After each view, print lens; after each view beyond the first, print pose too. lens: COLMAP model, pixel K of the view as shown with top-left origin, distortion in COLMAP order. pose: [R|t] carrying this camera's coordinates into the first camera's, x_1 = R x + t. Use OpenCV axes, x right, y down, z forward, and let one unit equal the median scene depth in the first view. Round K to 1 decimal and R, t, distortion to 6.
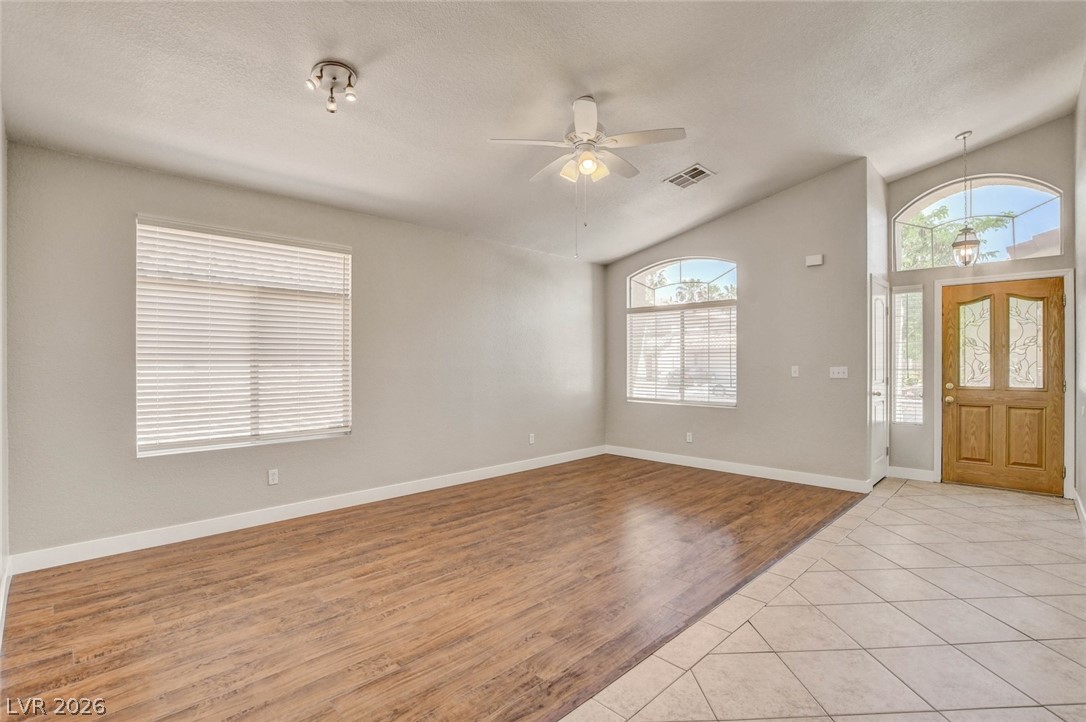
lens RADIAL K [[502.3, 0, 543.0], [0, 502.3, 361.0], [0, 0, 1]] dist [-0.030162, 0.001291]
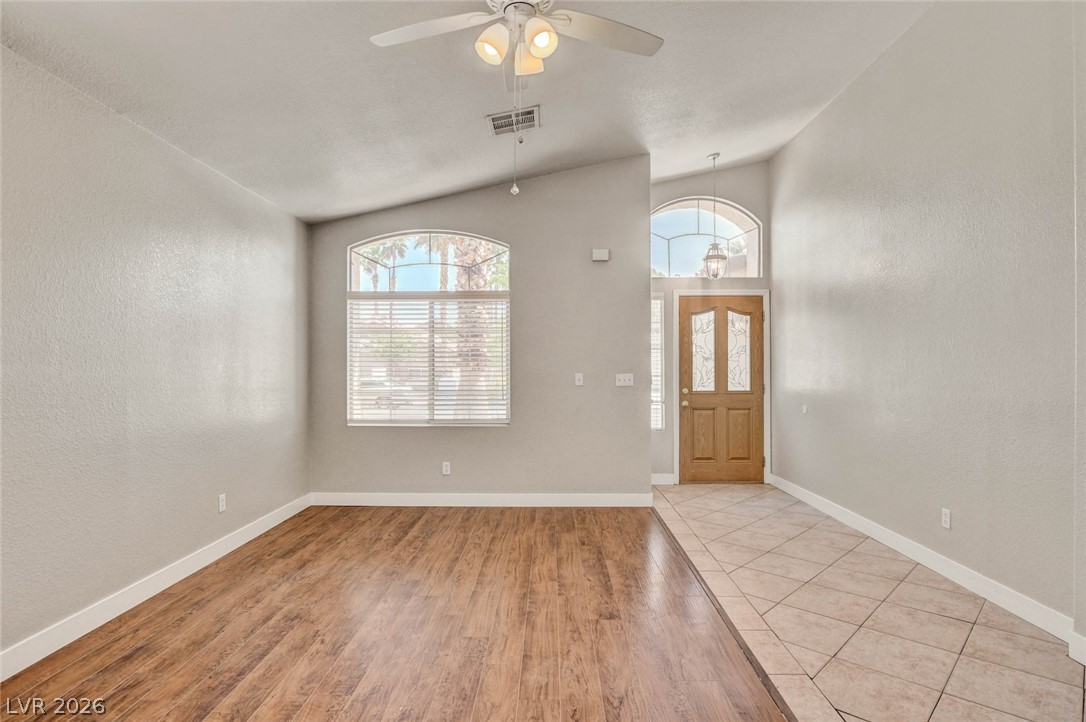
lens RADIAL K [[574.7, 0, 539.9], [0, 574.7, 361.2], [0, 0, 1]] dist [-0.018526, 0.000920]
pose [[0.723549, 0.007880, 0.690228, -0.274125], [-0.000104, 0.999936, -0.011306, 0.000814], [-0.690273, 0.008109, 0.723503, 0.359834]]
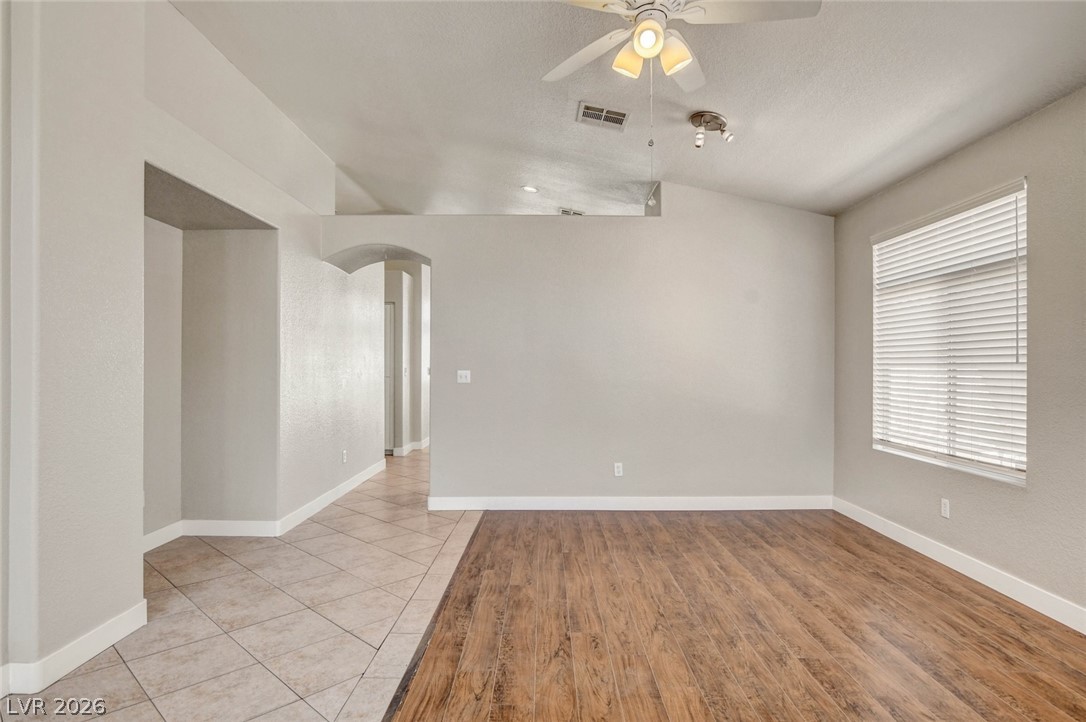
lens RADIAL K [[601.3, 0, 543.8], [0, 601.3, 363.4], [0, 0, 1]] dist [-0.017042, 0.001899]
pose [[-0.709408, -0.002978, -0.704792, 0.513045], [-0.000135, 0.999992, -0.004090, 0.002865], [0.704798, -0.002806, -0.709402, 1.053432]]
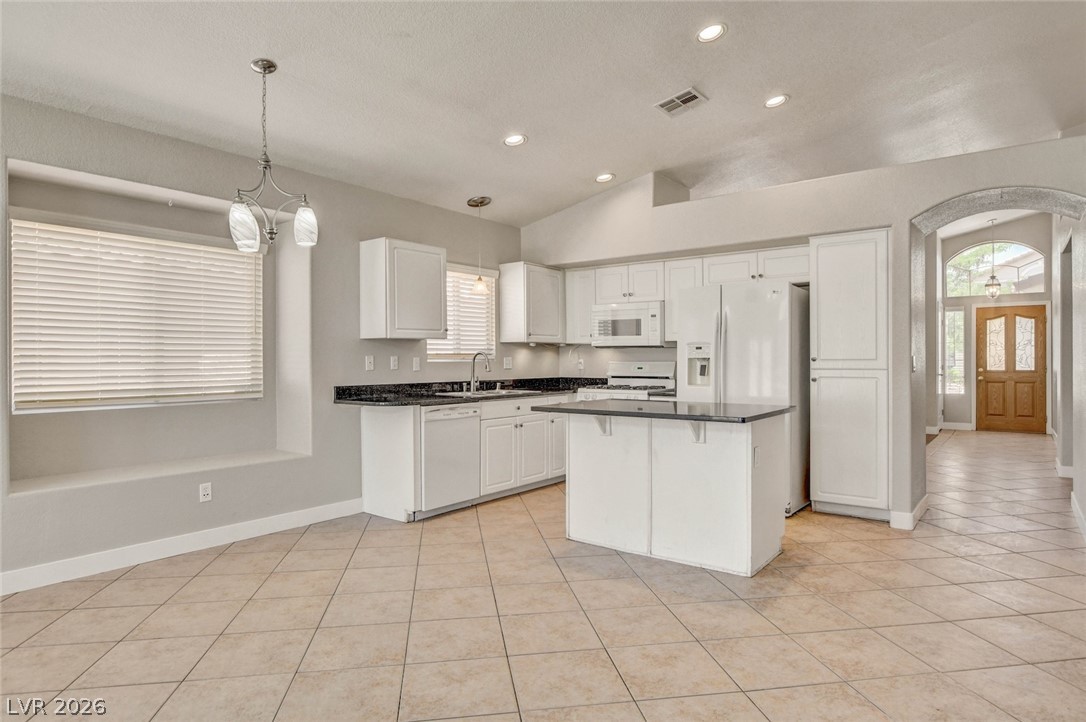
lens RADIAL K [[623.8, 0, 543.0], [0, 623.8, 361.0], [0, 0, 1]] dist [-0.015595, 0.003328]
pose [[0.991410, -0.003378, 0.130747, -0.951214], [0.003289, 0.999994, 0.000897, 0.016116], [-0.130750, -0.000459, 0.991415, -0.910383]]
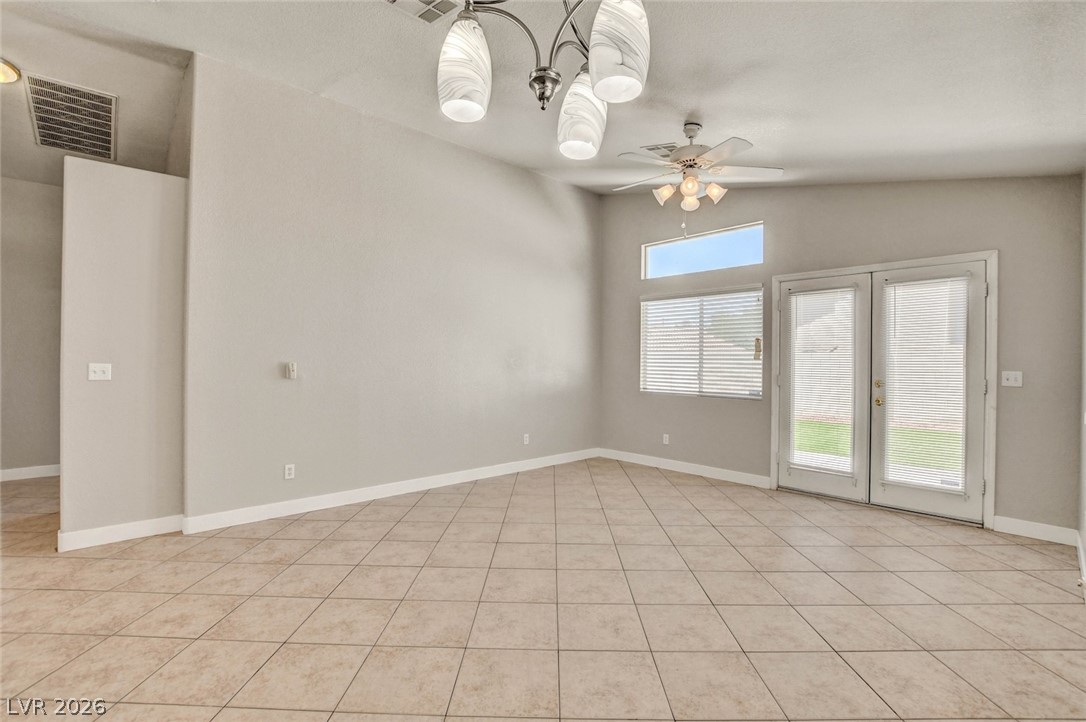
lens RADIAL K [[480.9, 0, 545.0], [0, 480.9, 361.8], [0, 0, 1]] dist [-0.031567, 0.003567]
pose [[-0.999121, -0.007710, 0.041211, -1.180834], [-0.007529, 0.999961, 0.004545, 0.000054], [-0.041245, 0.004231, -0.999140, 0.077152]]
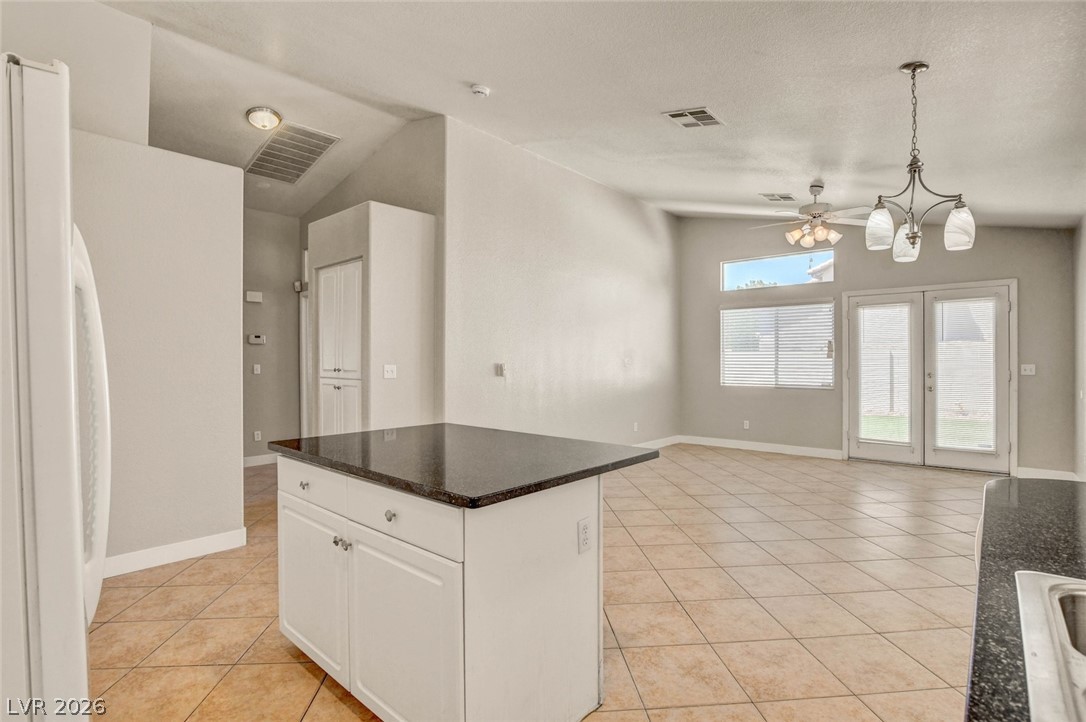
lens RADIAL K [[515.7, 0, 544.9], [0, 515.7, 360.1], [0, 0, 1]] dist [-0.027794, 0.000736]
pose [[-0.998414, 0.001204, -0.056285, -0.733243], [0.001217, 0.999999, -0.000202, 0.002189], [0.056284, -0.000270, -0.998415, 0.379952]]
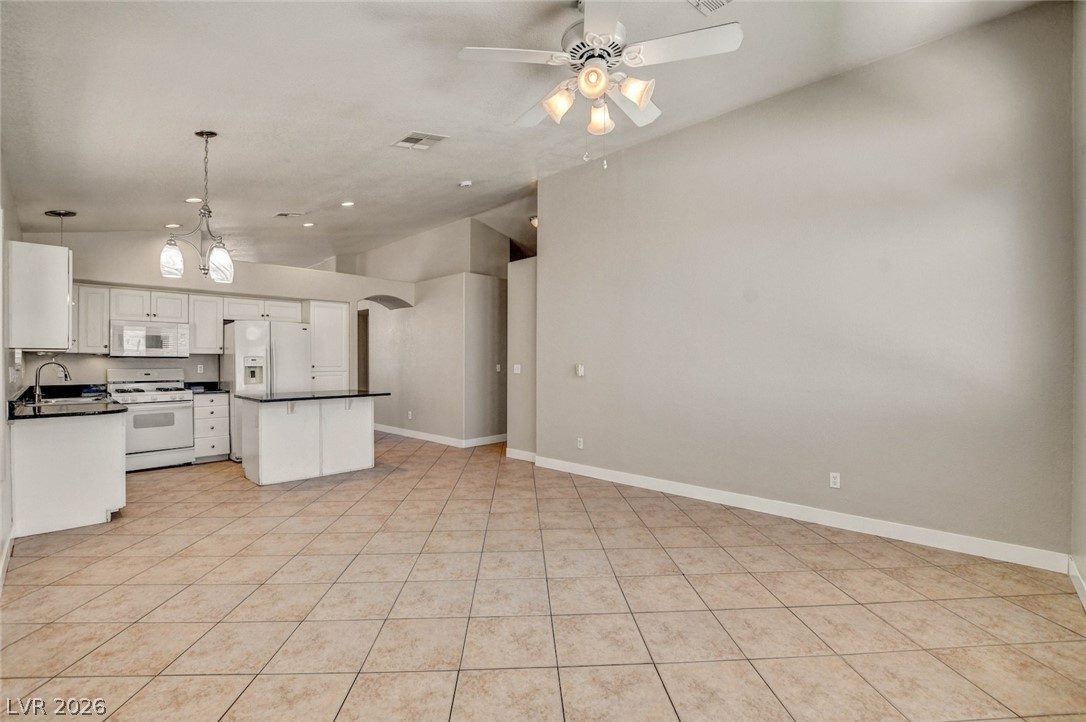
lens RADIAL K [[480.9, 0, 545.0], [0, 480.9, 361.8], [0, 0, 1]] dist [-0.031567, 0.003567]
pose [[-0.023506, -0.001191, 0.999723, -1.860916], [0.002468, 0.999996, 0.001249, 0.000953], [-0.999721, 0.002497, -0.023503, -0.624901]]
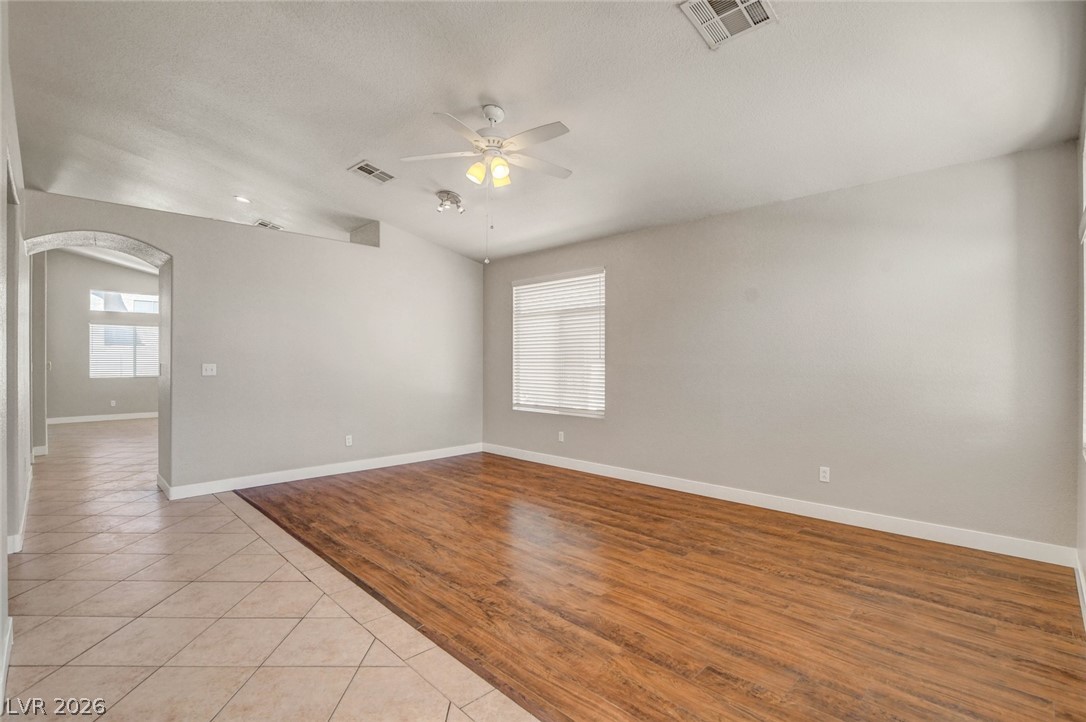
lens RADIAL K [[509.3, 0, 544.5], [0, 509.3, 358.5], [0, 0, 1]] dist [-0.028424, 0.000423]
pose [[-0.002017, -0.004197, -0.999989, 0.839409], [0.000636, 0.999991, -0.004198, 0.005741], [0.999998, -0.000644, -0.002014, 0.819093]]
